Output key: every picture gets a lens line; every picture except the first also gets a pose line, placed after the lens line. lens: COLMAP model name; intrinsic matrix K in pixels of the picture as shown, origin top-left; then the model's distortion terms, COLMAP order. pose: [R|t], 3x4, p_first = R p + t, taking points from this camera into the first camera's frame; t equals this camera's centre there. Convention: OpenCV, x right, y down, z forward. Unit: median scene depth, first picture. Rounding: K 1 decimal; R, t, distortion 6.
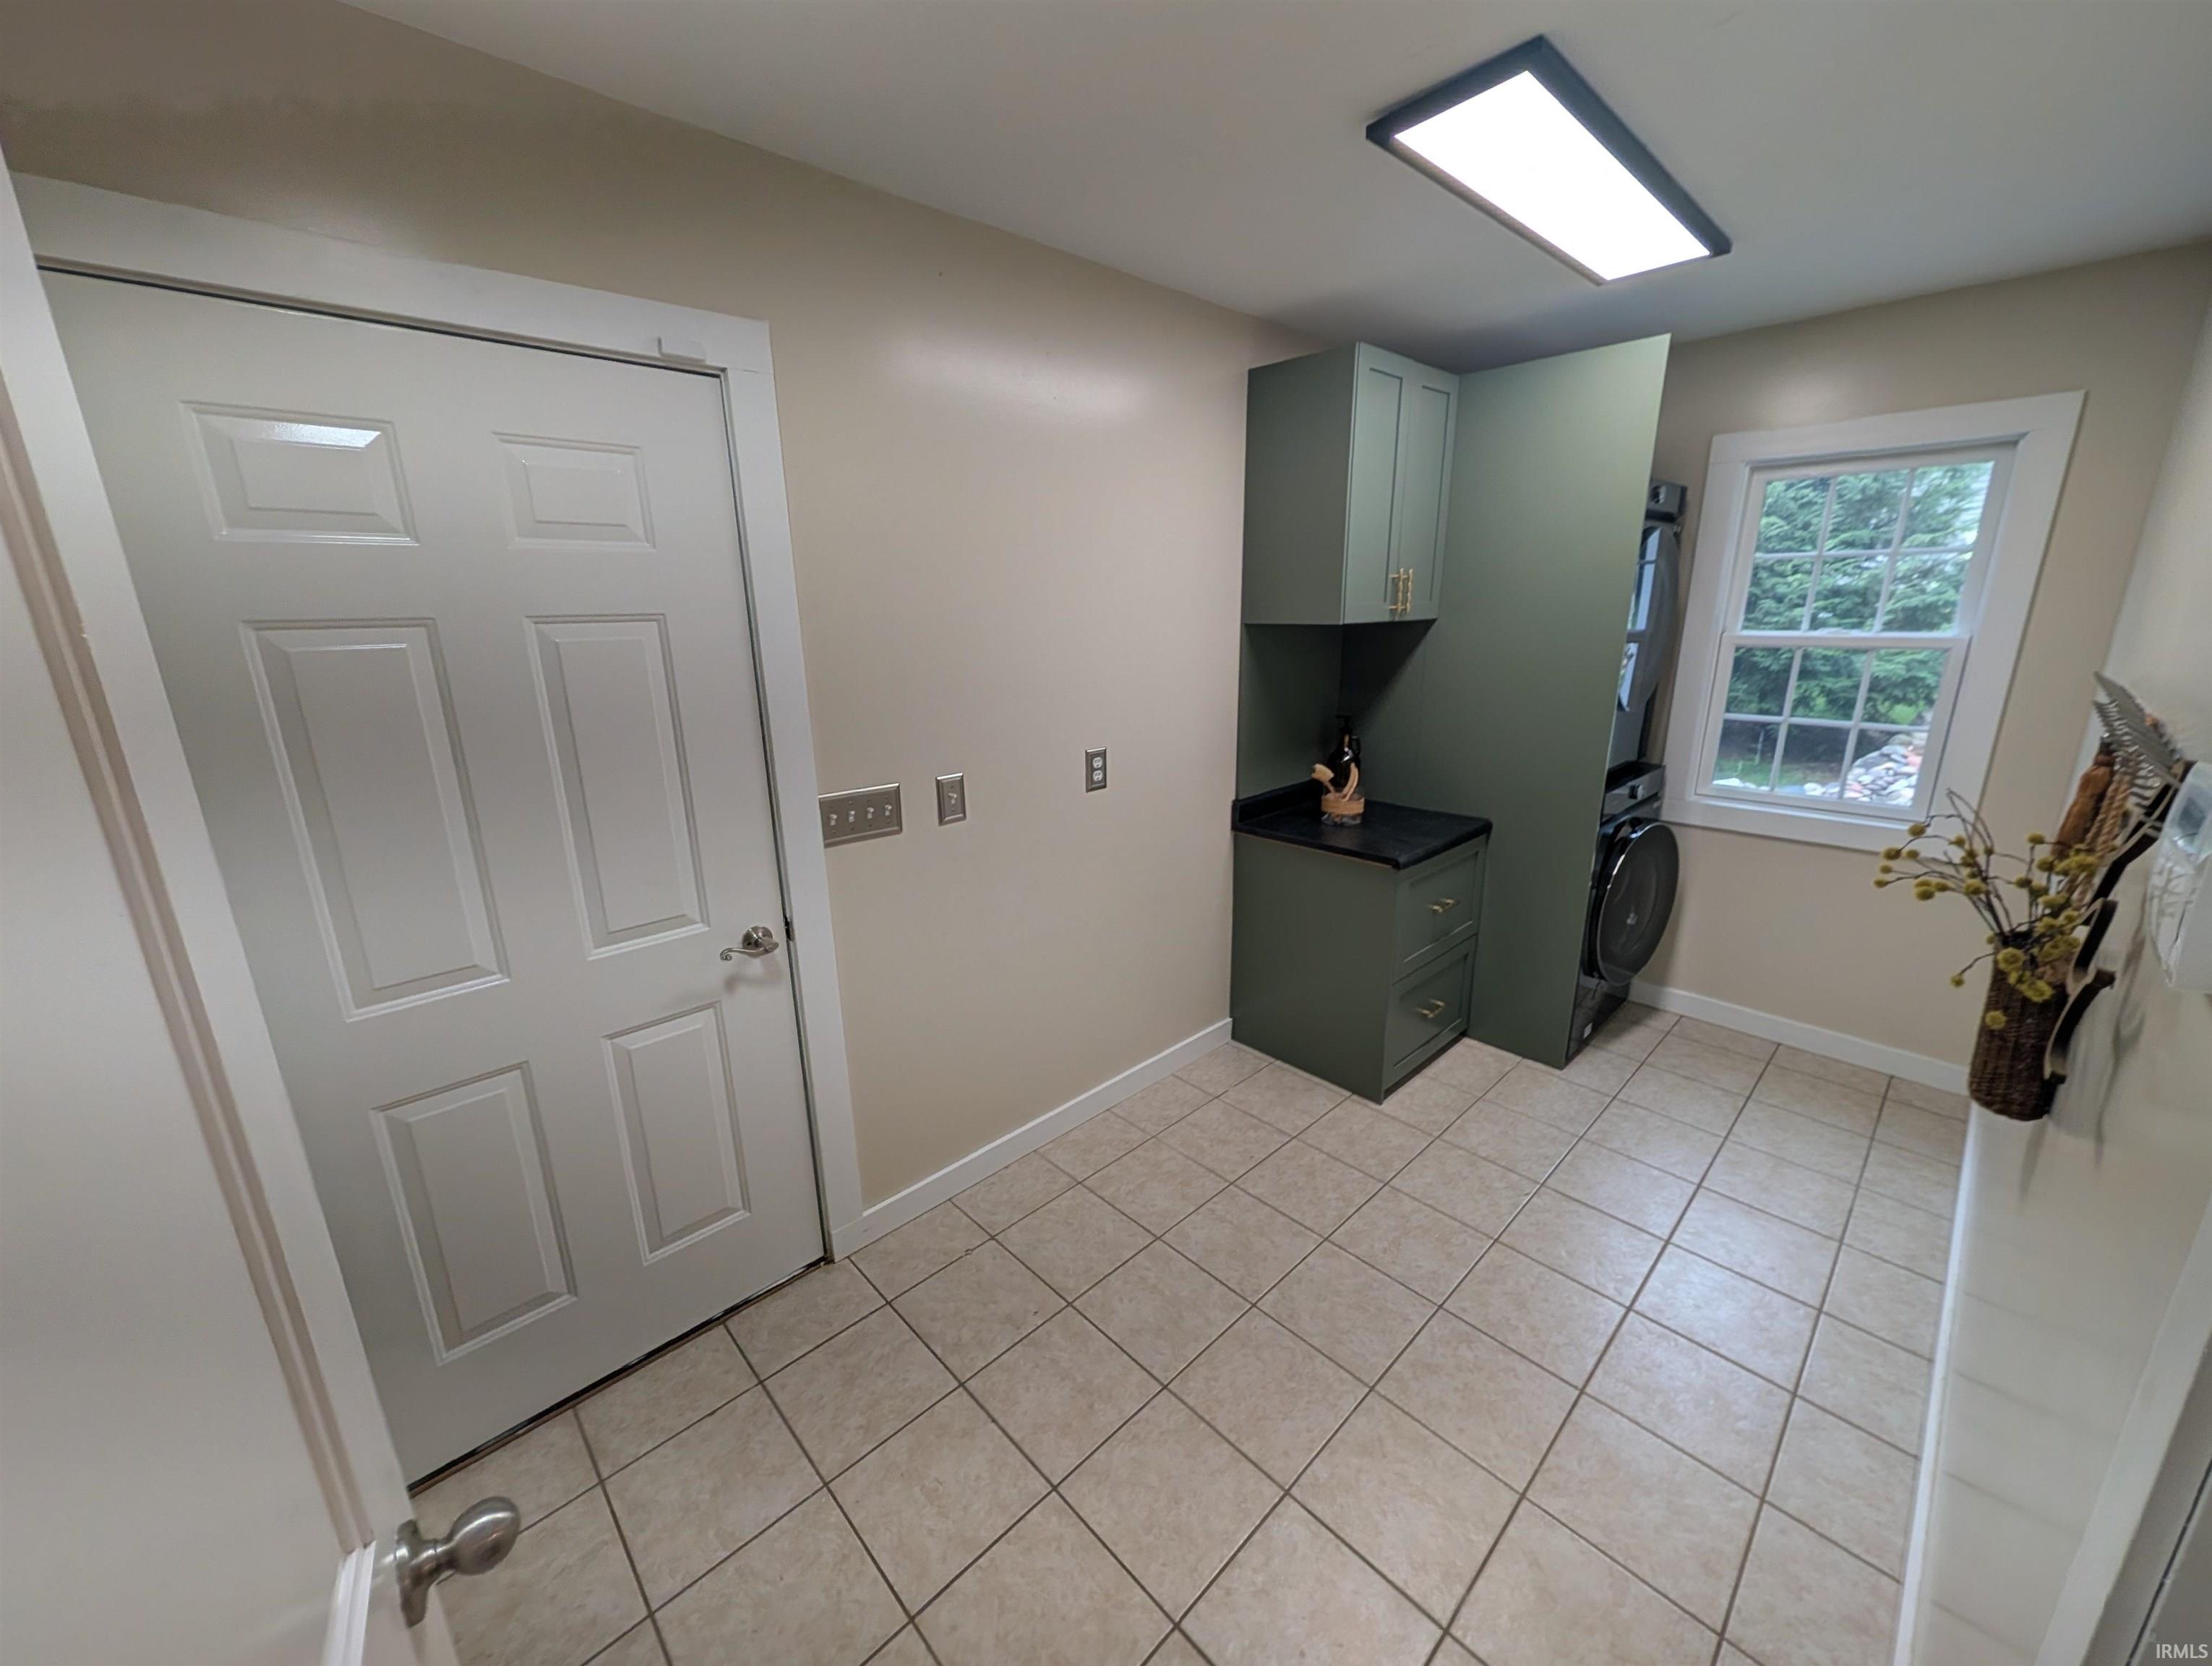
lens RADIAL K [[850.8, 0, 1103.3], [0, 850.8, 832.7], [0, 0, 1]] dist [0.000605, -0.000429]
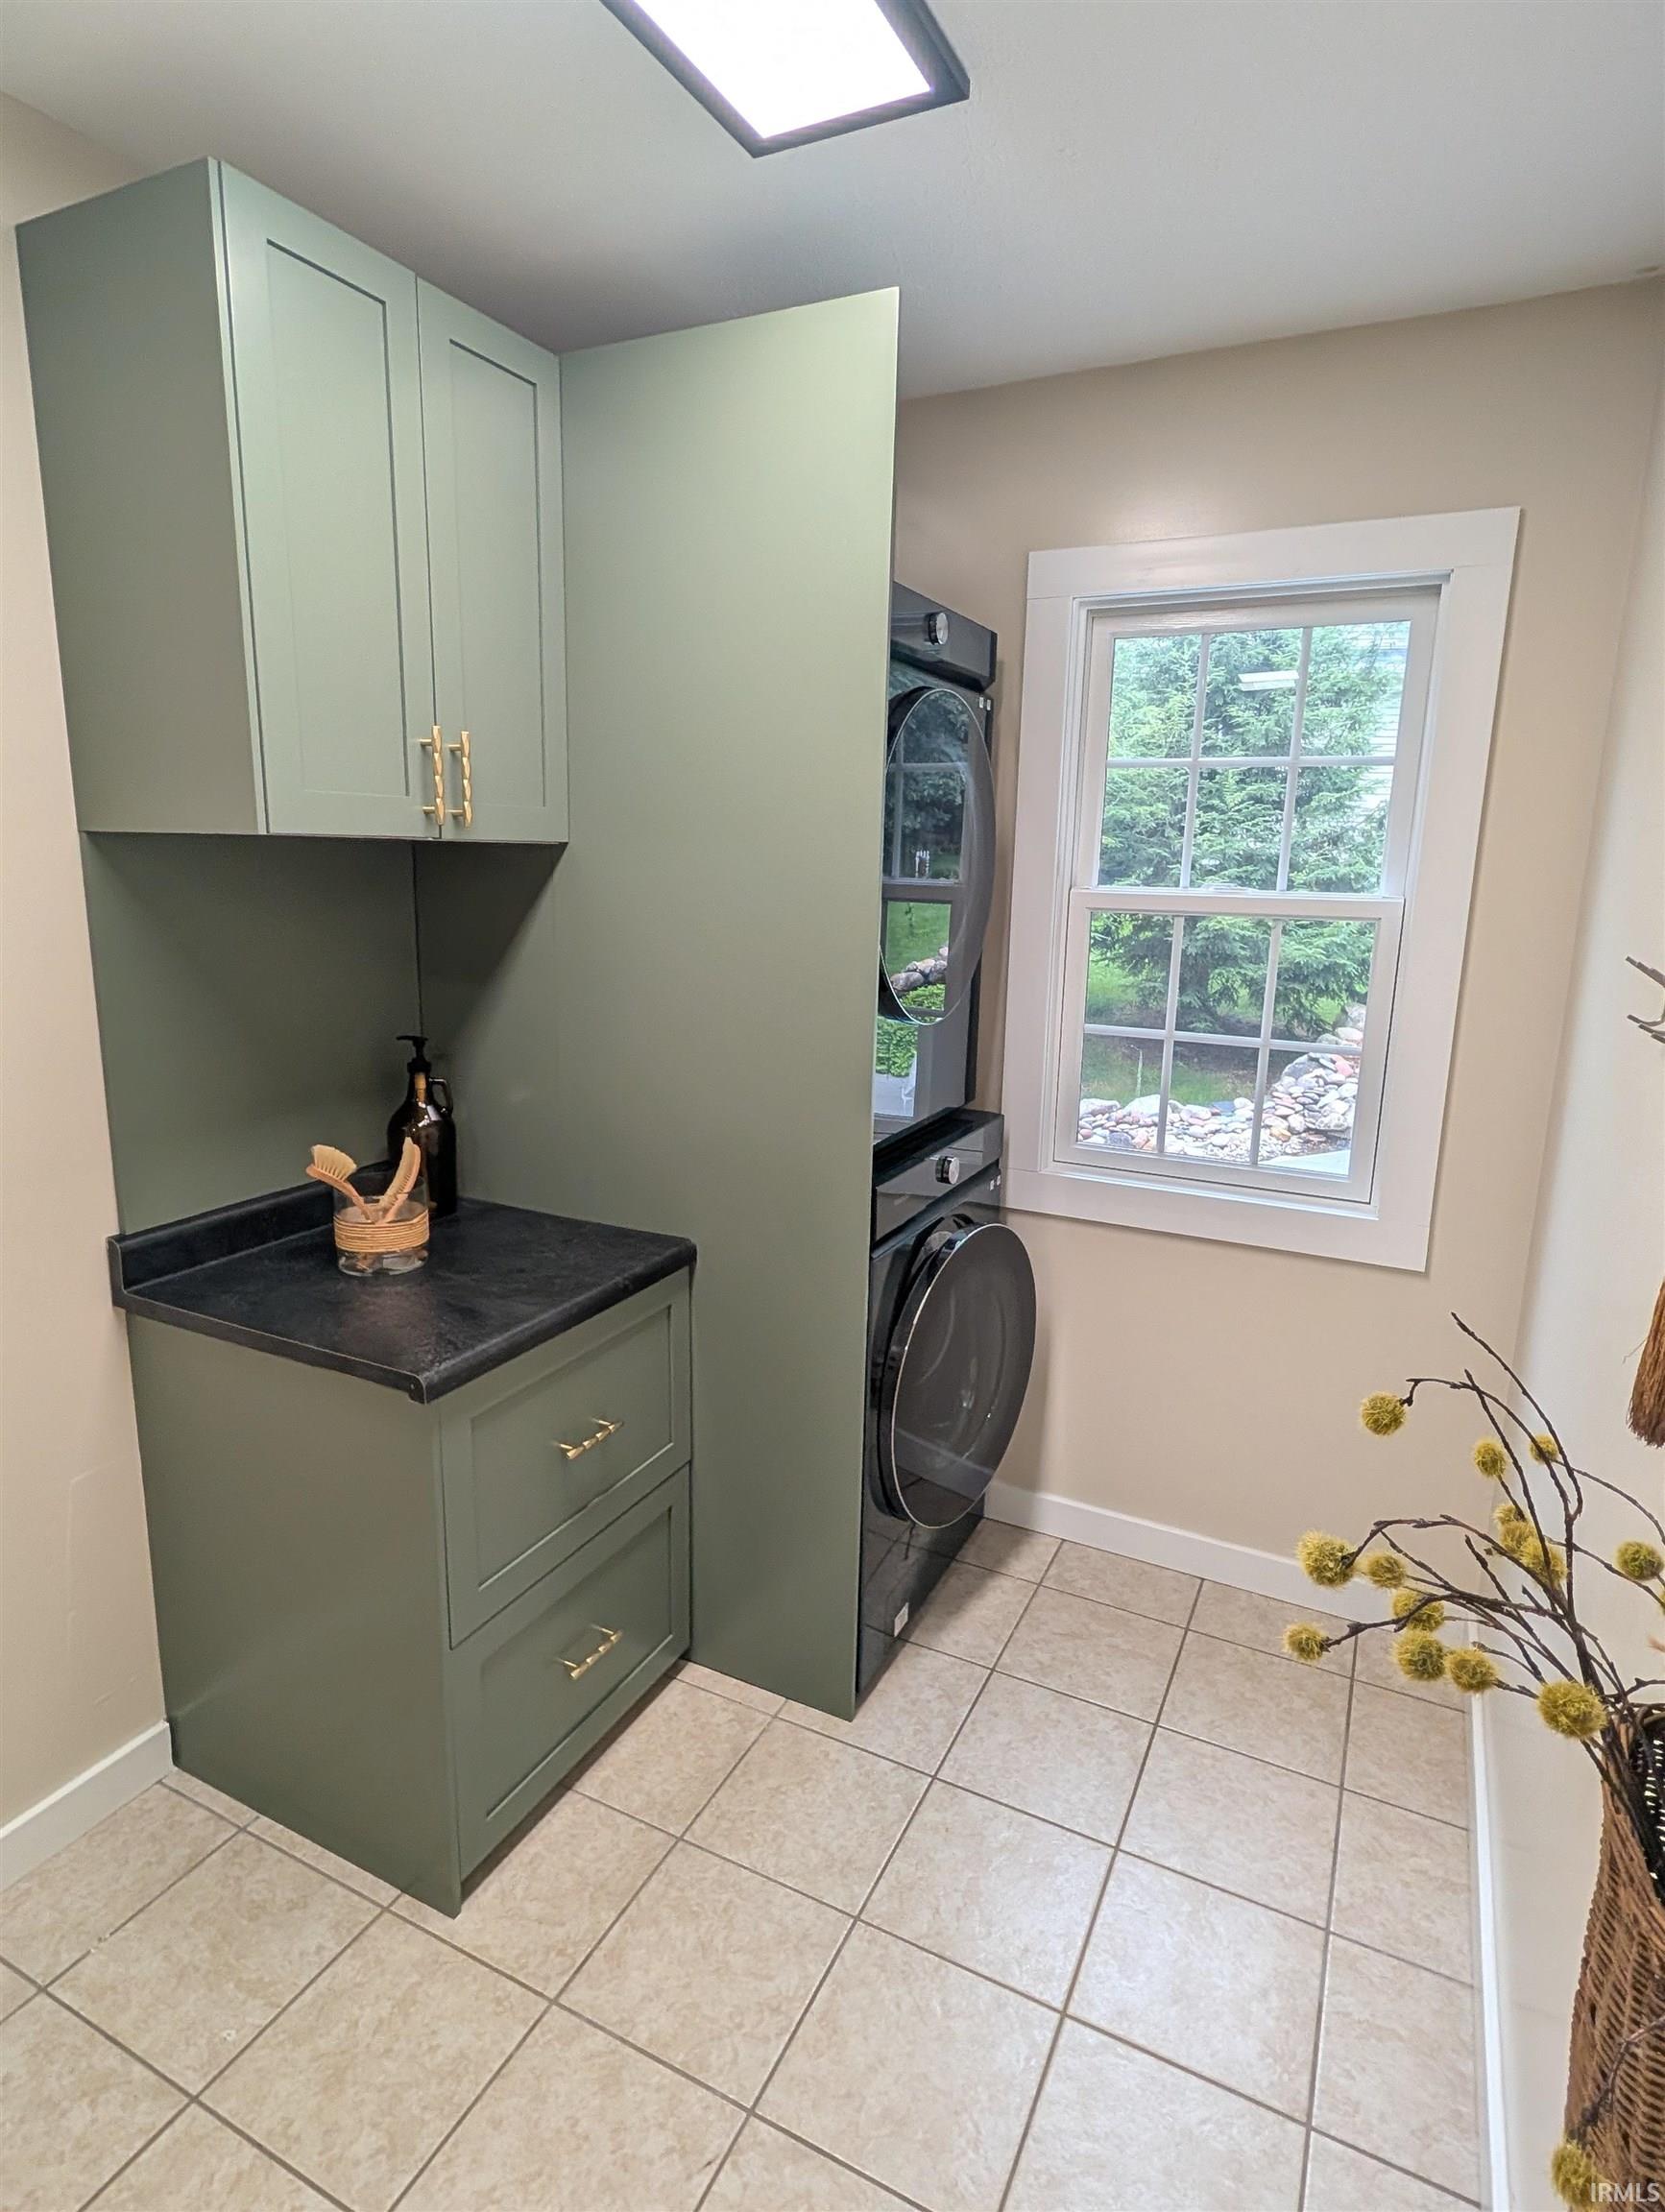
lens RADIAL K [[1179.1, 0, 825.3], [0, 1179.1, 1098.0], [0, 0, 1]] dist [0.000362, 0.000076]
pose [[0.939861, -0.033130, 0.339945, 0.292721], [0.054519, 0.997075, -0.053560, -0.057005], [-0.337177, 0.068873, 0.938919, 0.309203]]
